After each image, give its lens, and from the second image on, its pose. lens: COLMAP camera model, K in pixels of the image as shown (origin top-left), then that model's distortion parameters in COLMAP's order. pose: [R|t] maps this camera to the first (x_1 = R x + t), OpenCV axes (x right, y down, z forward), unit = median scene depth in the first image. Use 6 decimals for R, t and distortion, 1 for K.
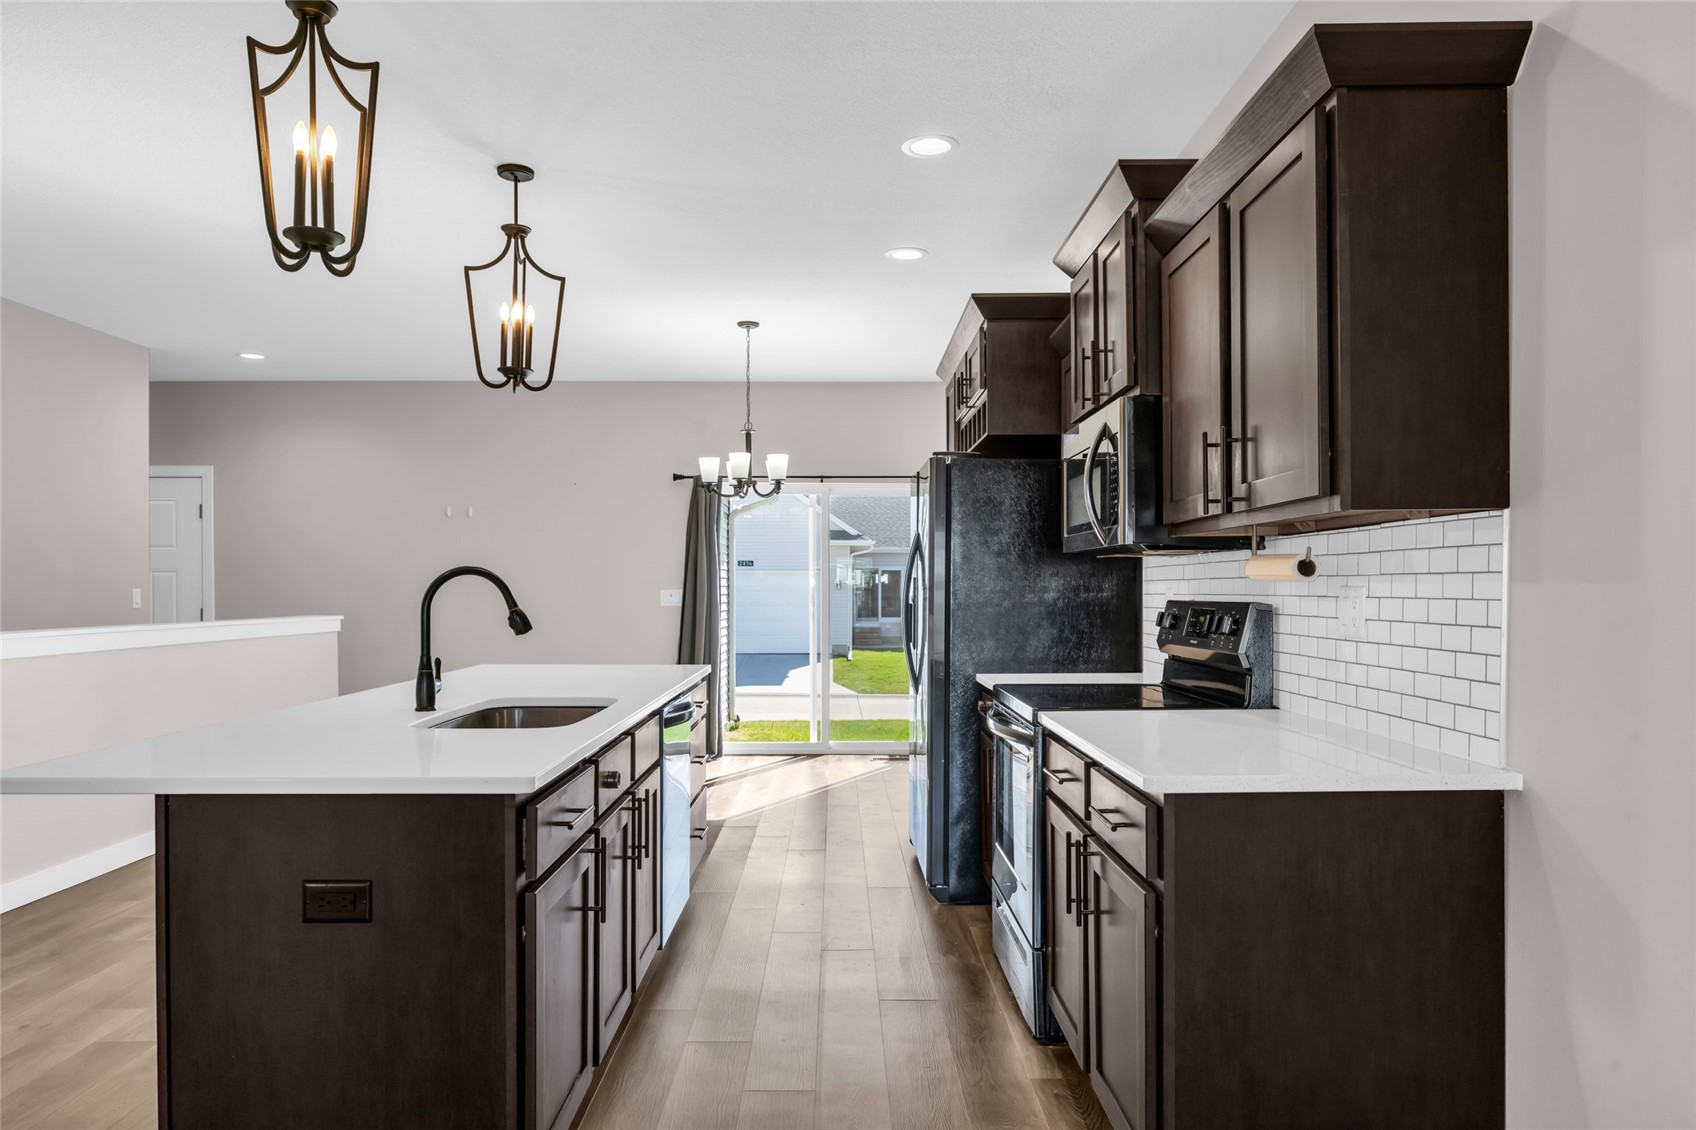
lens RADIAL K [[1100.7, 0, 849.5], [0, 1100.7, 601.5], [0, 0, 1]] dist [-0.002976, -0.000088]
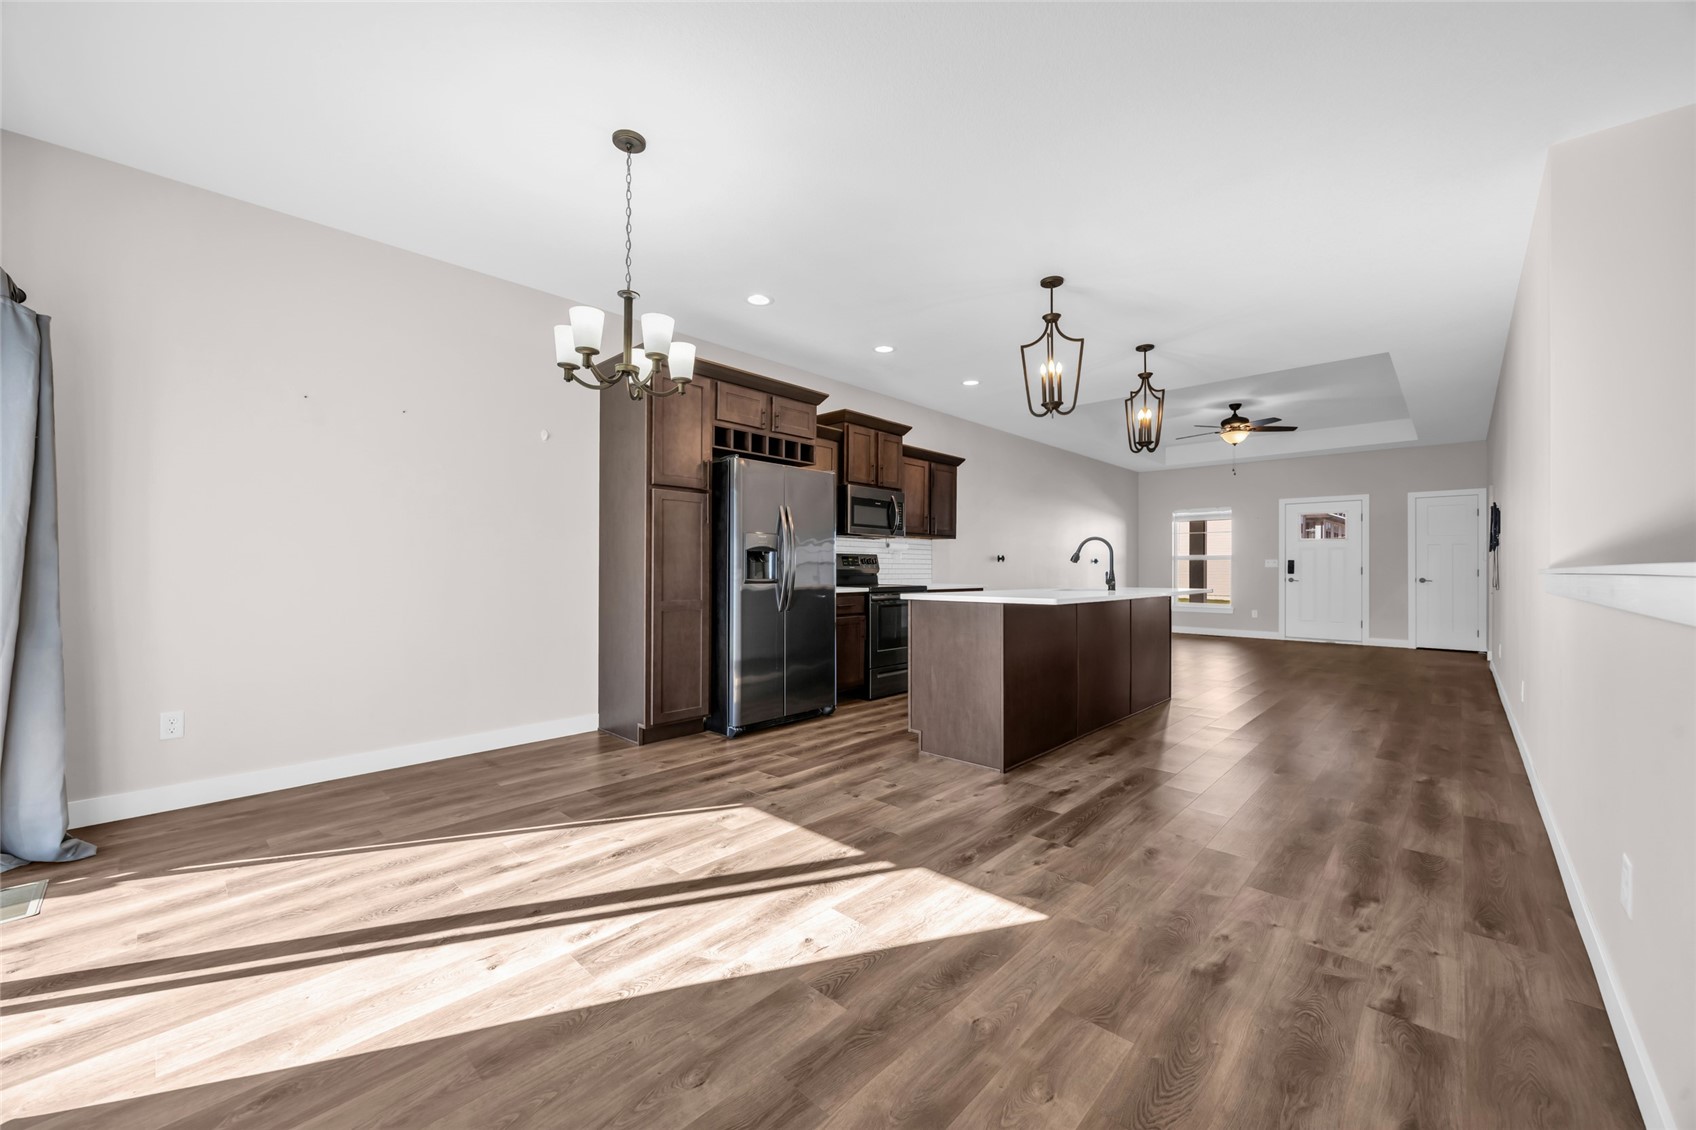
lens RADIAL K [[644.9, 0, 849.5], [0, 644.9, 571.3], [0, 0, 1]] dist [-0.001084, 0.000030]
pose [[-0.719415, -0.005259, 0.694561, -1.000891], [0.004304, 0.999918, 0.012028, 0.028925], [-0.694567, 0.011643, -0.719333, 2.531910]]
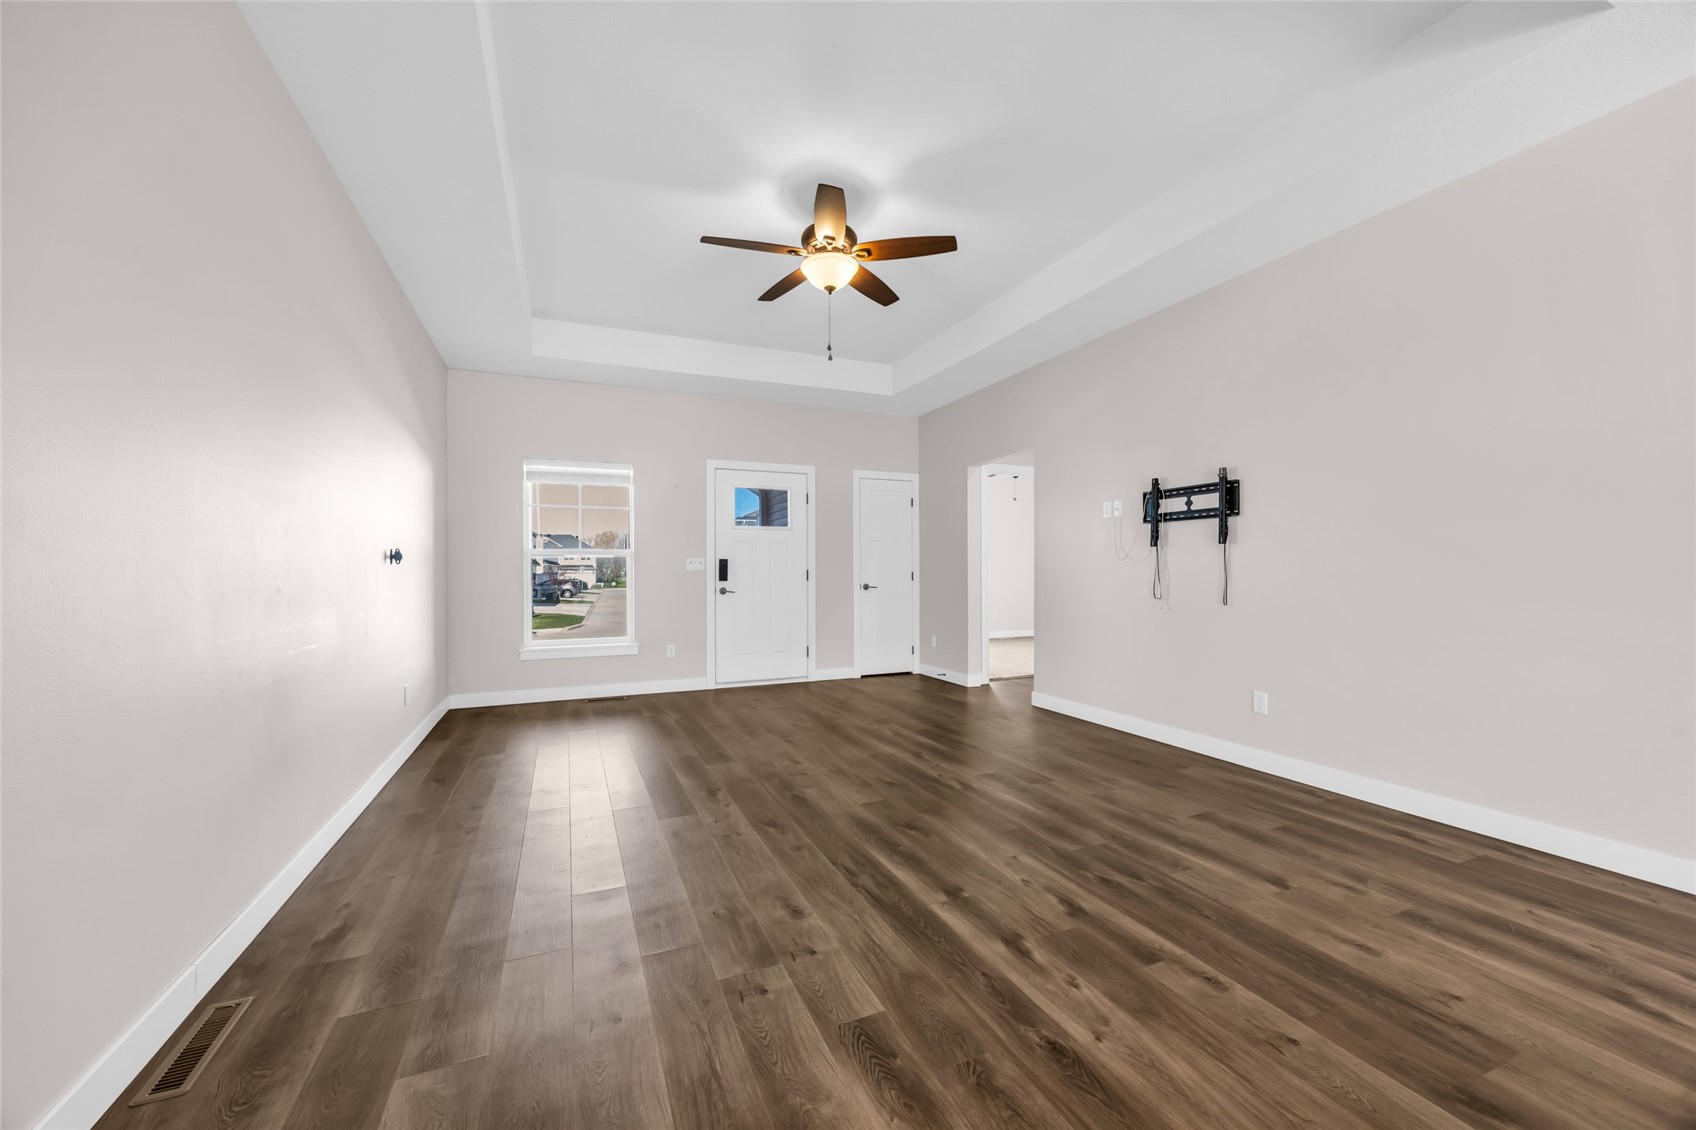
lens RADIAL K [[650.4, 0, 848.0], [0, 650.4, 565.0], [0, 0, 1]] dist [-0.000917, 0.000019]
pose [[-0.923573, 0.002226, -0.383417, 0.095459], [0.001753, 0.999997, 0.001584, 0.037303], [0.383419, 0.000791, -0.923574, 0.653688]]
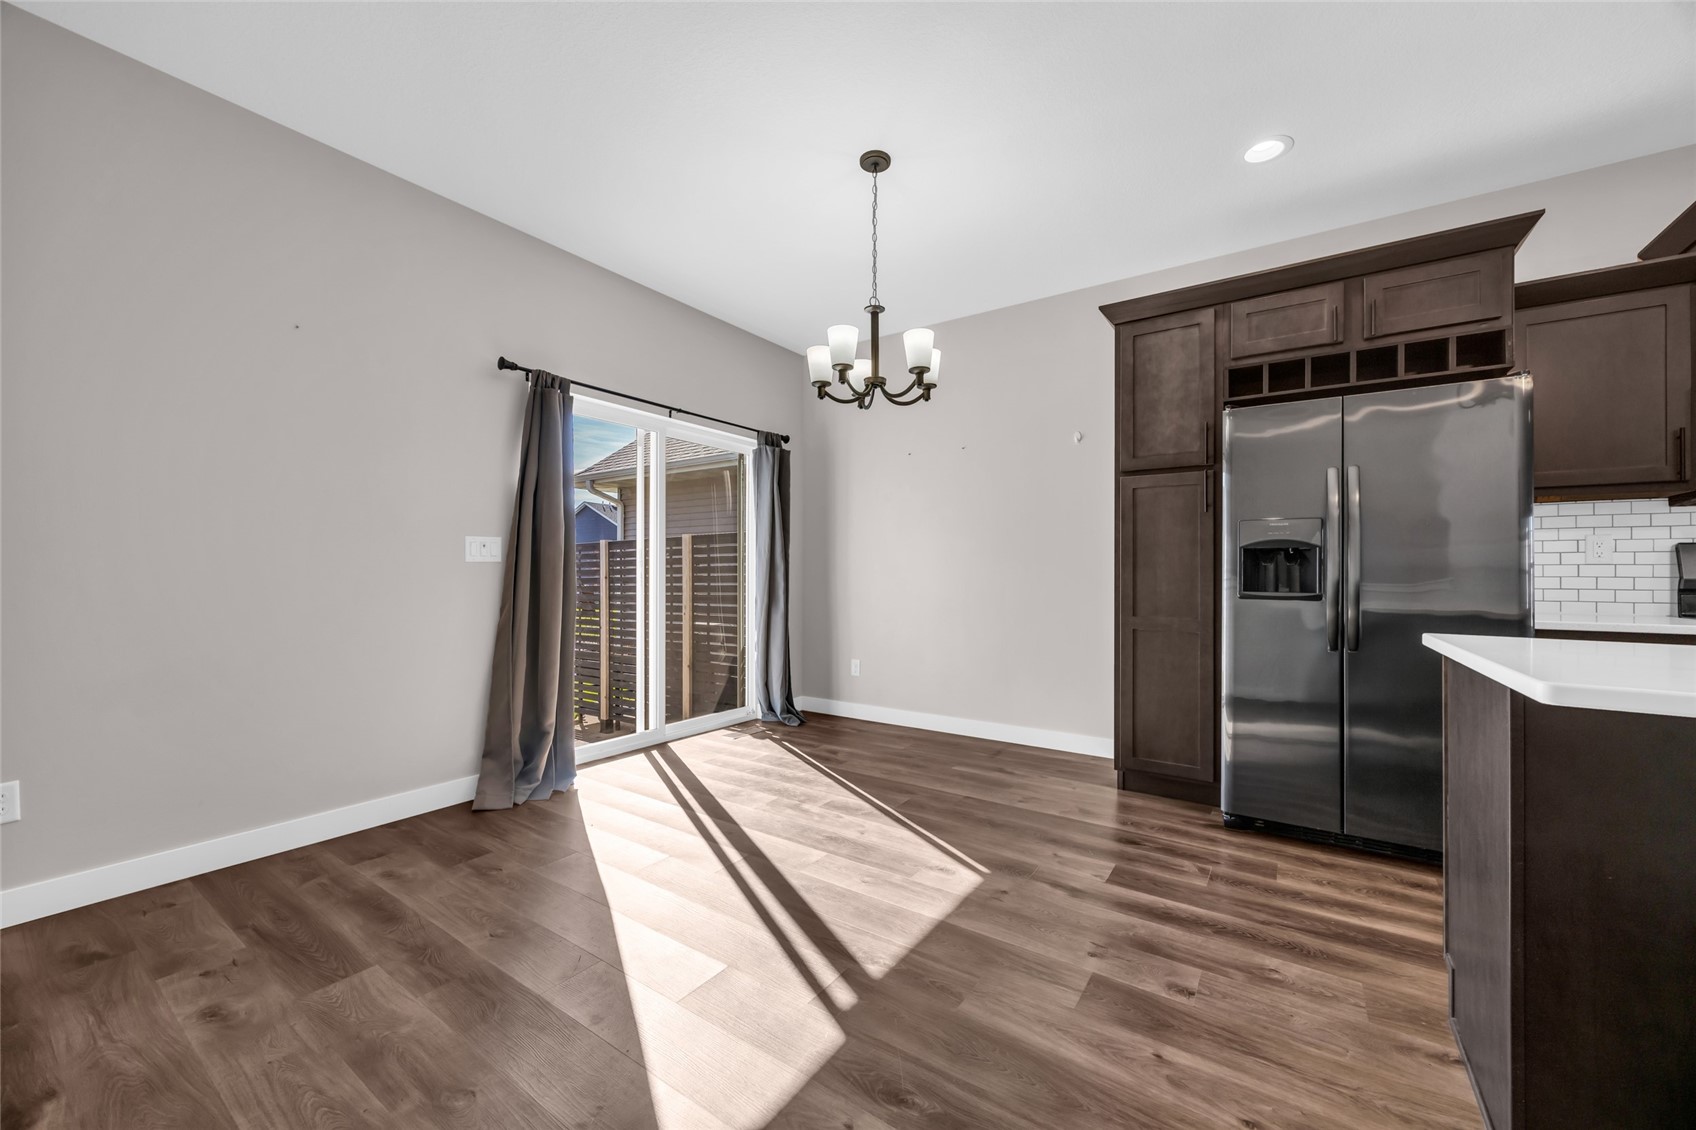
lens RADIAL K [[644.9, 0, 849.5], [0, 644.9, 571.3], [0, 0, 1]] dist [-0.001084, 0.000030]
pose [[0.576347, 0.003620, 0.817197, -0.935869], [0.005473, 0.999951, -0.008289, 0.037178], [-0.817187, 0.009250, 0.576298, 1.642306]]
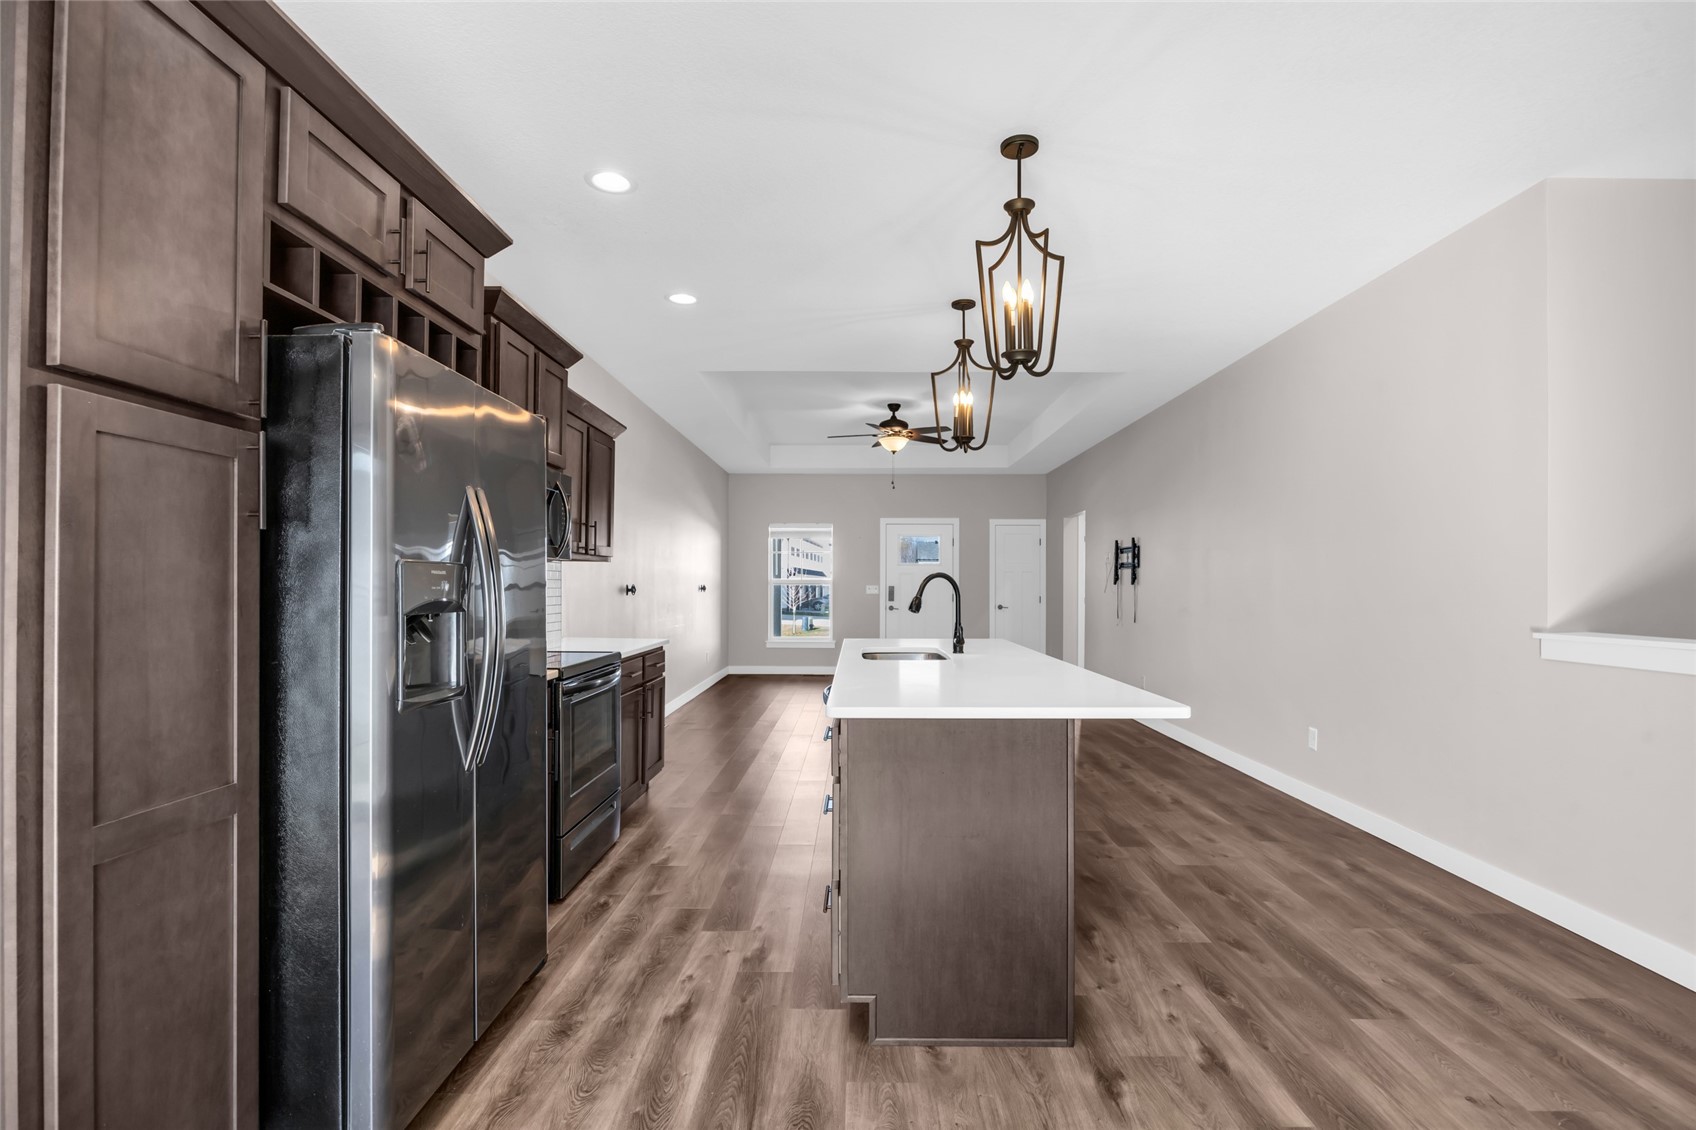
lens RADIAL K [[794.2, 0, 848.4], [0, 794.2, 580.2], [0, 0, 1]] dist [-0.002094, -0.000247]
pose [[-0.999616, -0.003031, 0.027559, -0.235736], [-0.002877, 0.999980, 0.005634, -0.027170], [-0.027576, 0.005552, -0.999604, 2.262459]]
